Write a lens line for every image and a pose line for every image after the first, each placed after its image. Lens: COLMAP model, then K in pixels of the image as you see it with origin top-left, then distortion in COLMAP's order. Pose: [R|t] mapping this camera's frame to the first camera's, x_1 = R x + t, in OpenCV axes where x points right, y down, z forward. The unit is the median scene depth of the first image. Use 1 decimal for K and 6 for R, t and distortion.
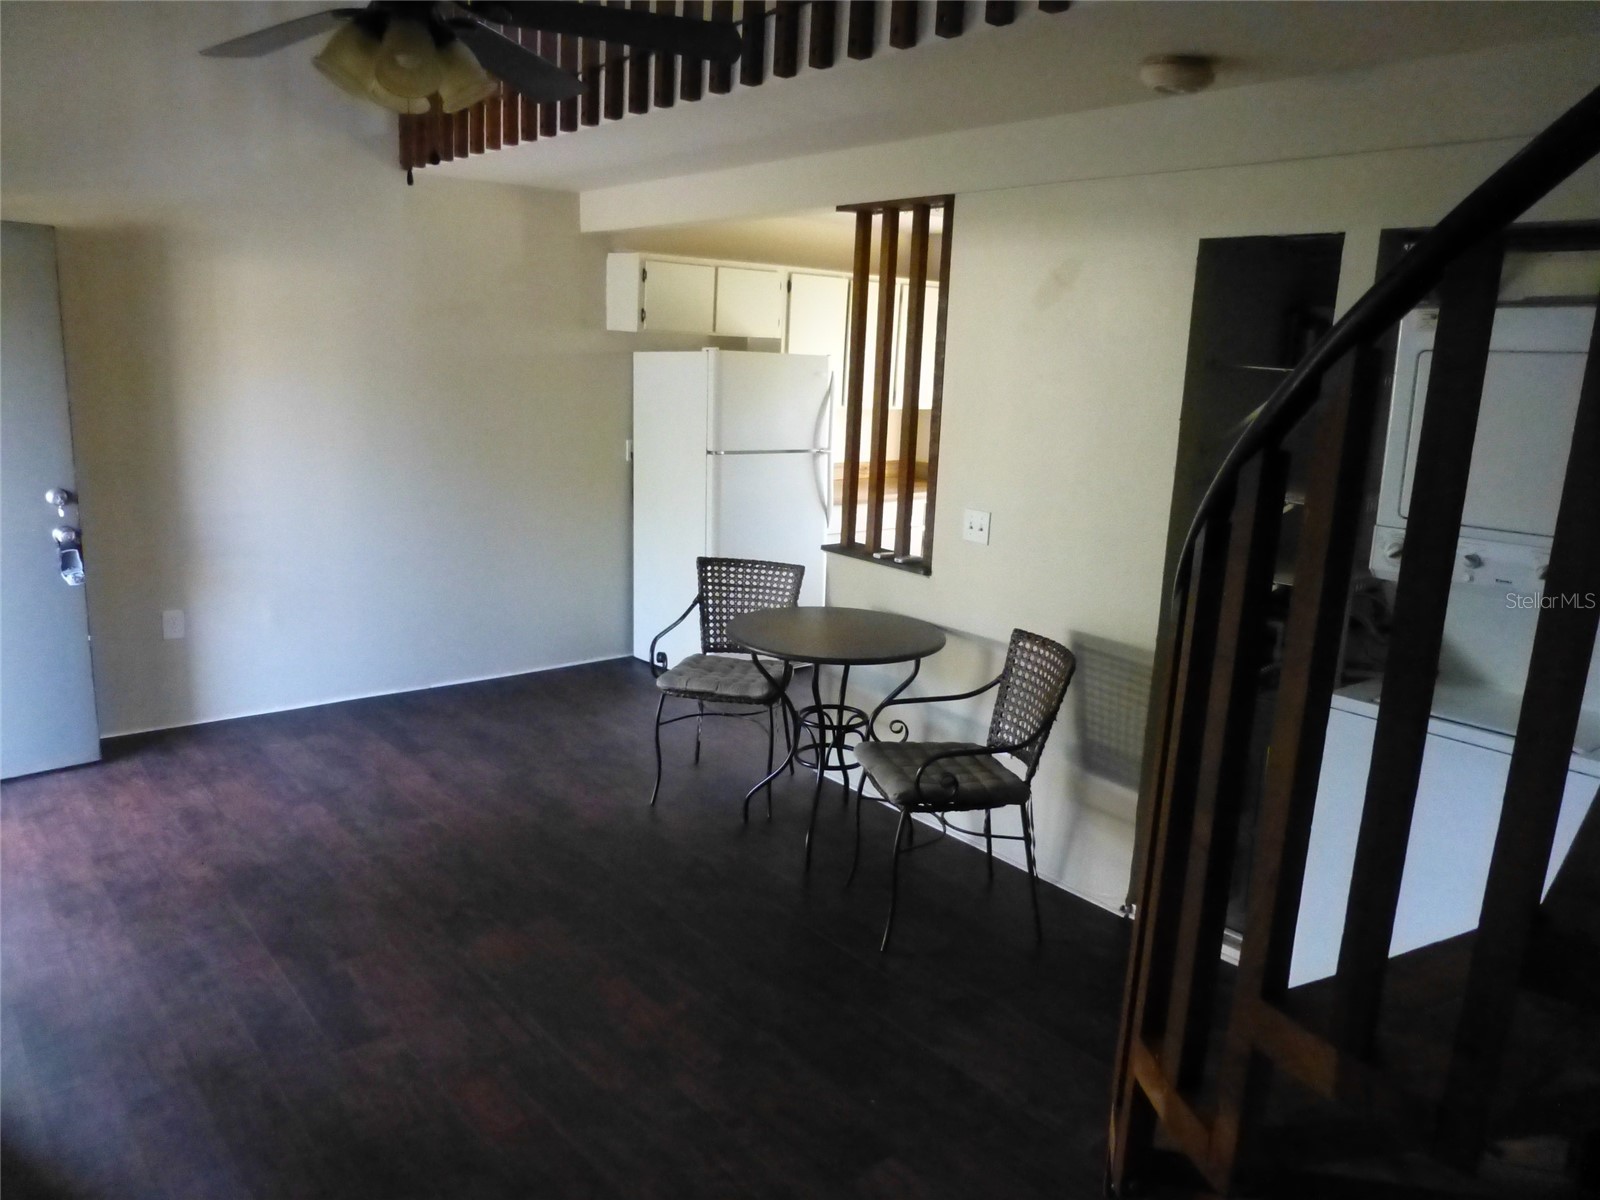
lens RADIAL K [[1128.0, 0, 800.0], [0, 1128.0, 600.0], [0, 0, 1]] dist [-0.044892, 0.004765]
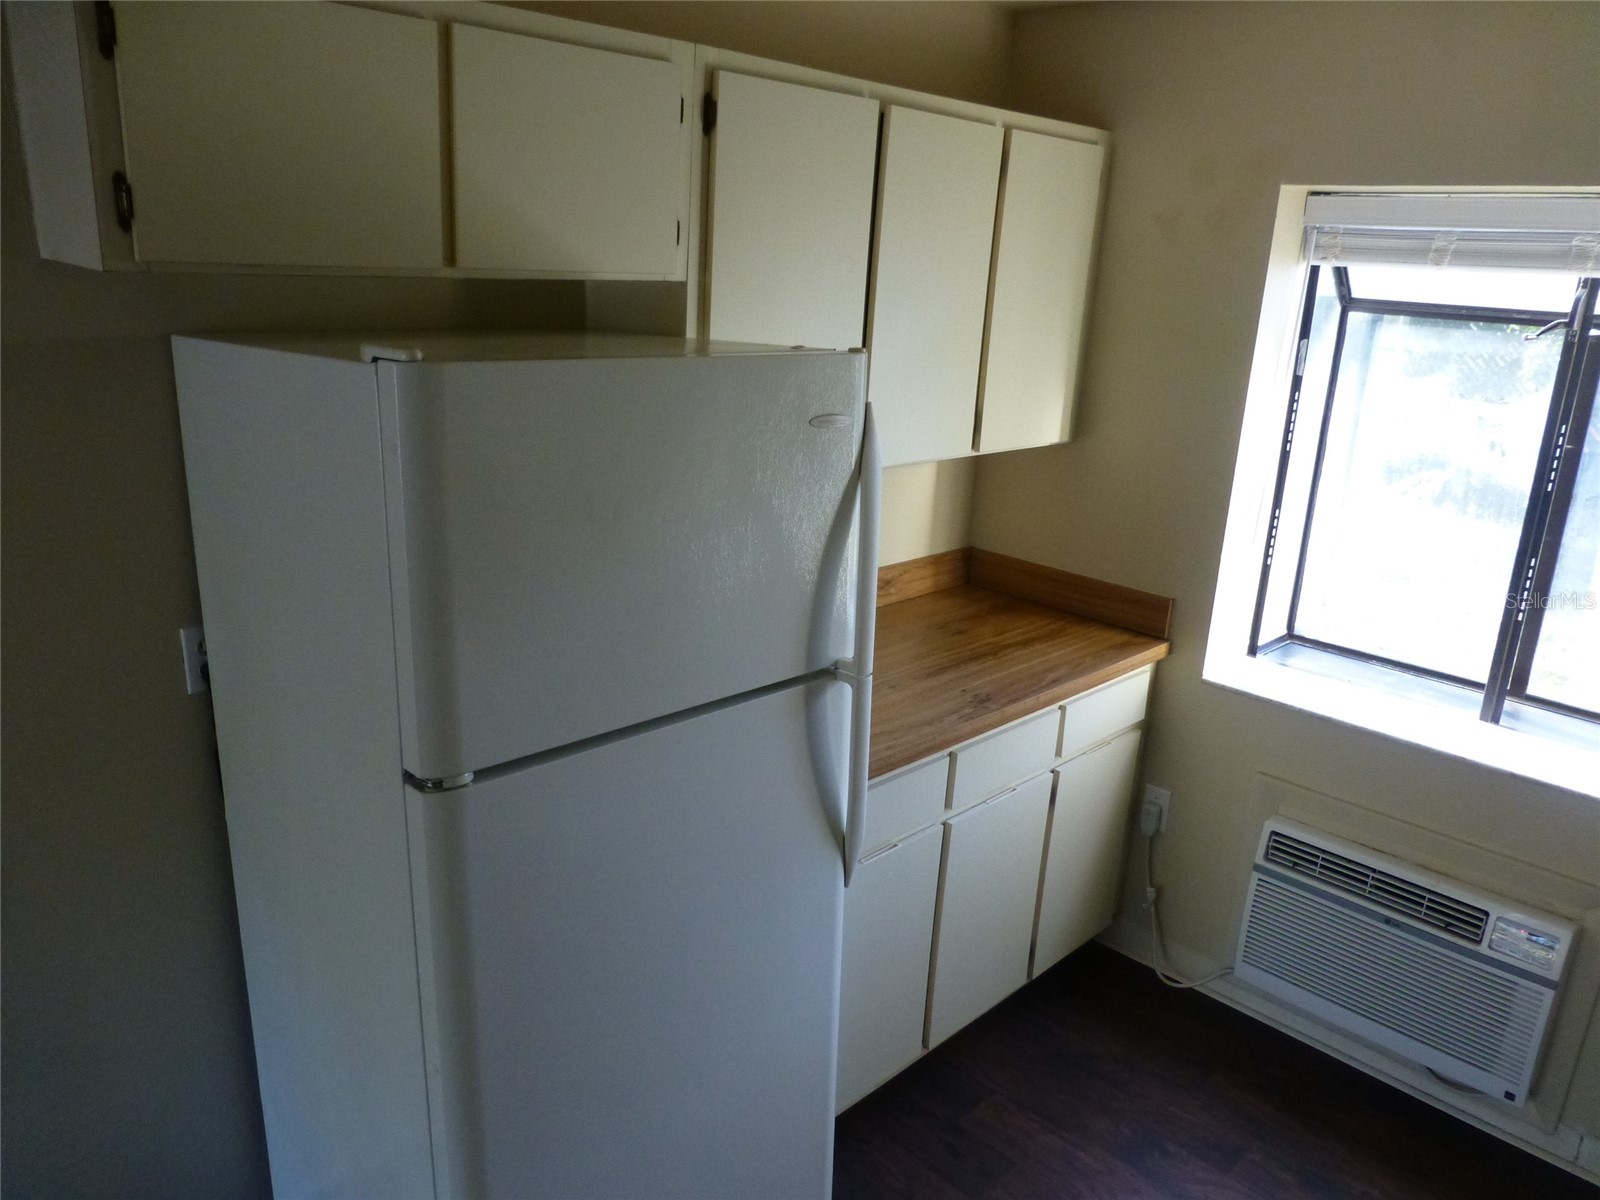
lens RADIAL K [[1128.0, 0, 800.0], [0, 1128.0, 600.0], [0, 0, 1]] dist [-0.044892, 0.004765]
pose [[0.994430, -0.023519, 0.102746, -0.020043], [0.015816, 0.997046, 0.075155, -0.174581], [-0.104210, -0.073111, 0.991864, 0.706656]]
